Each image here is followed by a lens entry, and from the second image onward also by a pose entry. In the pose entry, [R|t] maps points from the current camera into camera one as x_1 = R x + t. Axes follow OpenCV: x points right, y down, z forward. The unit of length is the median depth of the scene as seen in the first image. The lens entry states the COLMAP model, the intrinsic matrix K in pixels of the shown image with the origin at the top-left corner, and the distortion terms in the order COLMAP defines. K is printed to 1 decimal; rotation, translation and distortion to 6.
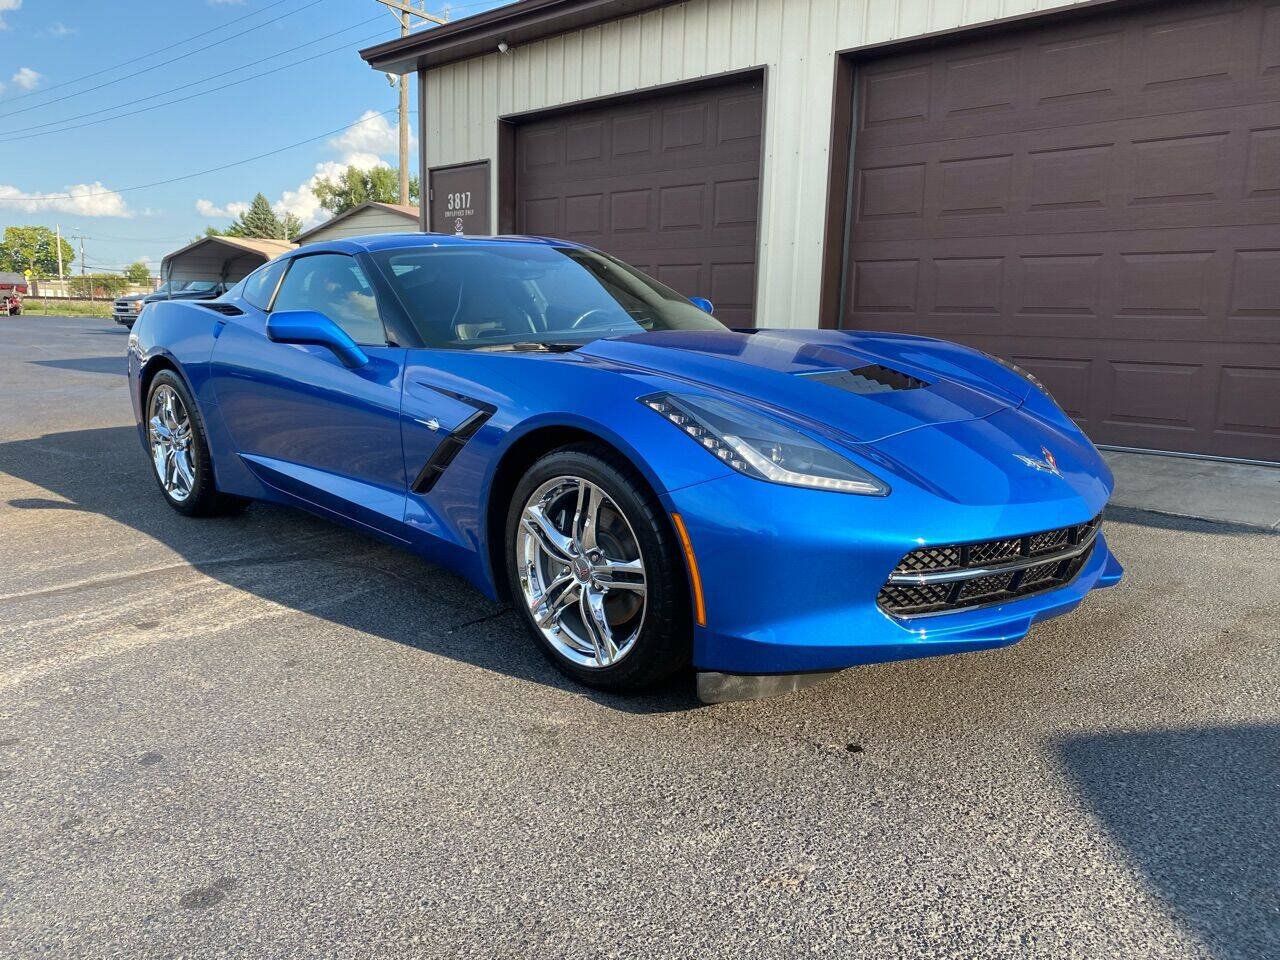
lens RADIAL K [[974.7, 0, 641.2], [0, 974.7, 481.3], [0, 0, 1]] dist [0.002749, 0.003308]
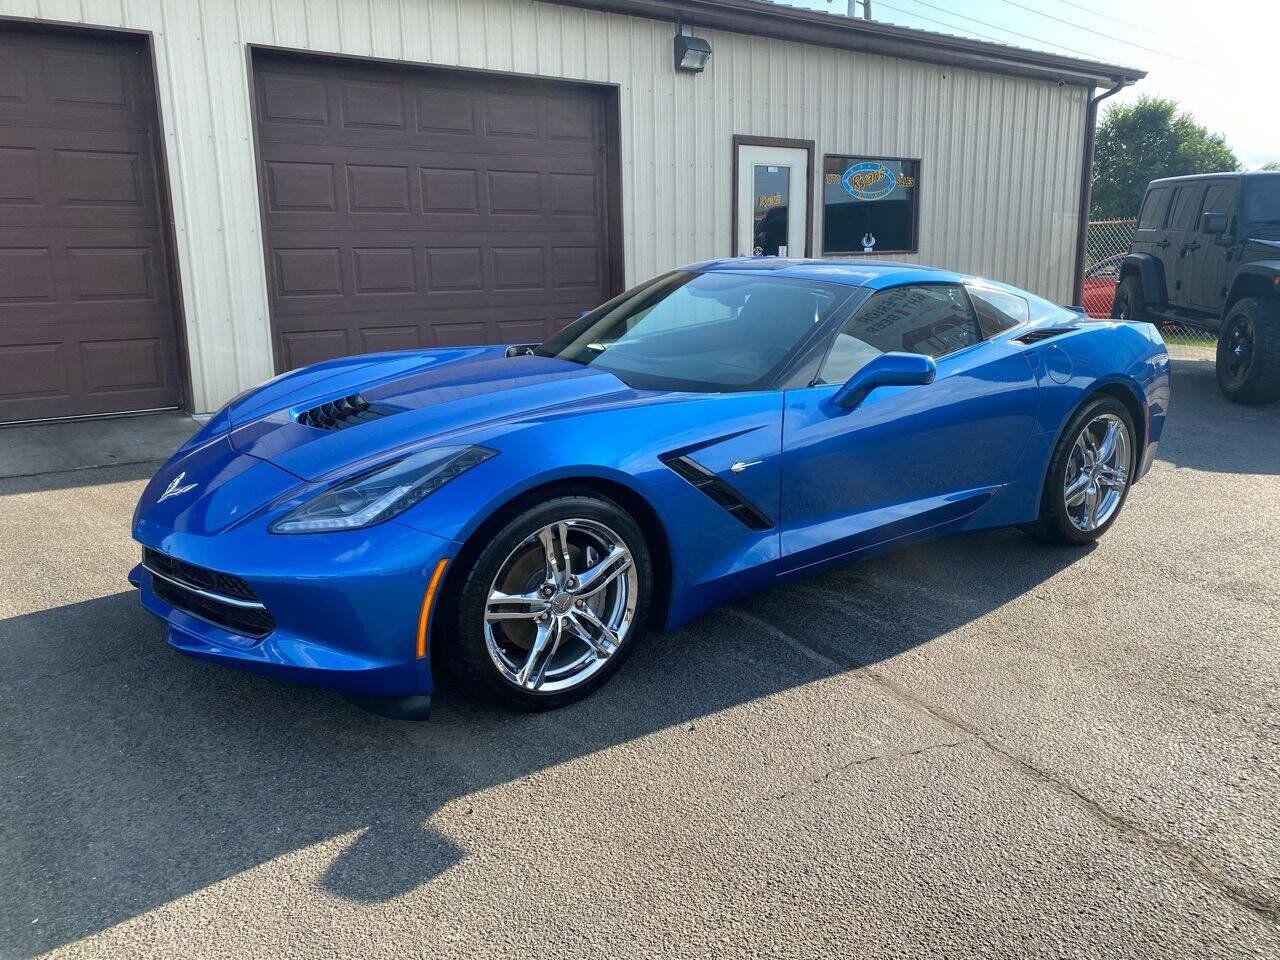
lens RADIAL K [[972.8, 0, 639.5], [0, 972.8, 471.3], [0, 0, 1]] dist [0.006569, -0.004772]
pose [[0.181186, -0.232769, 0.955505, -1.875948], [0.183559, 0.962516, 0.199670, -0.322432], [-0.966166, 0.139214, 0.217122, 1.040973]]
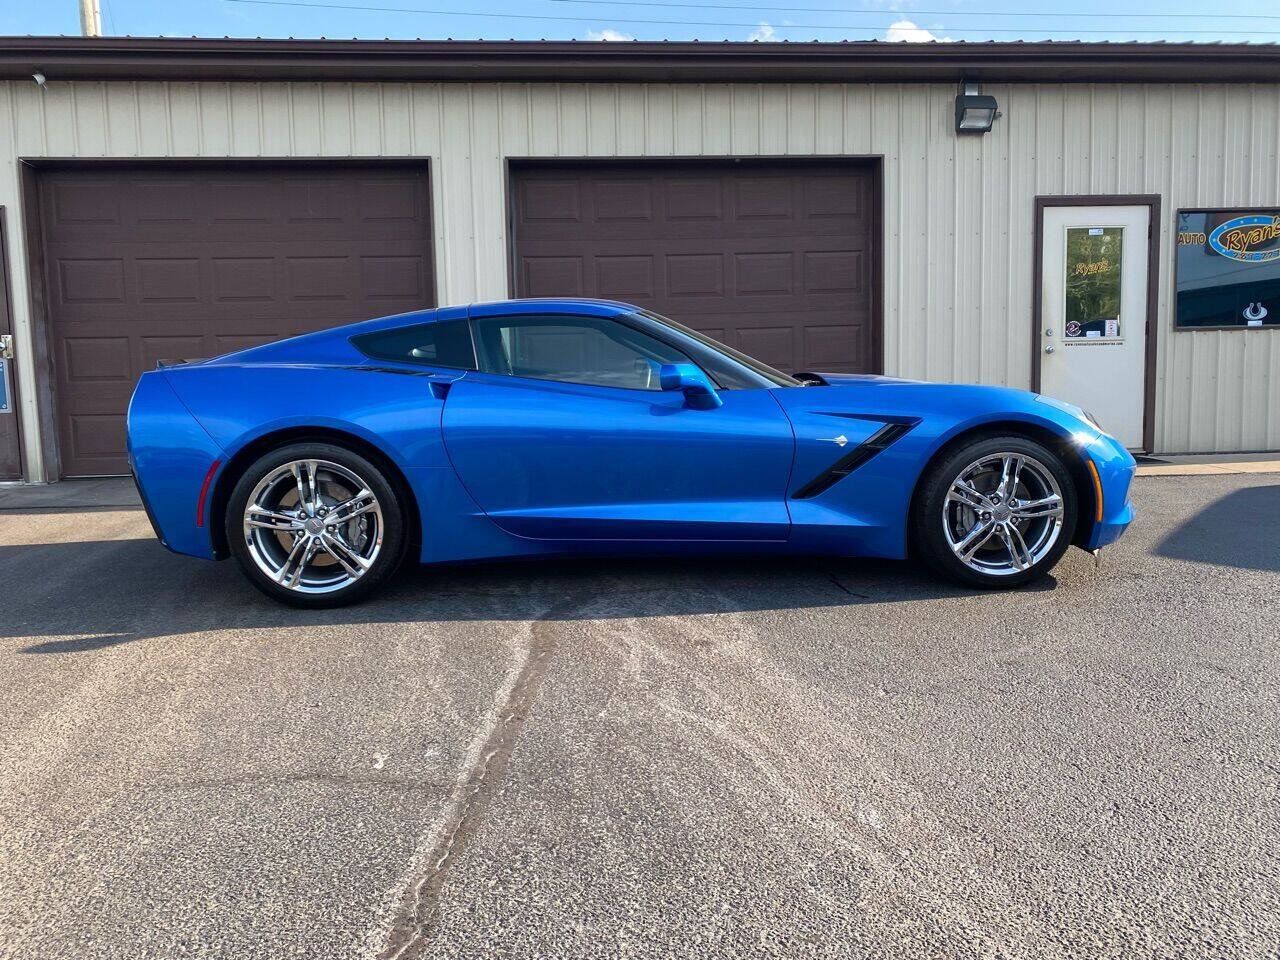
lens RADIAL K [[974.3, 0, 632.3], [0, 974.3, 488.1], [0, 0, 1]] dist [-0.001655, 0.002638]
pose [[0.667383, -0.107493, 0.736916, -1.430553], [0.161340, 0.986897, -0.002158, -0.037472], [-0.727028, 0.120334, 0.675981, 0.318782]]
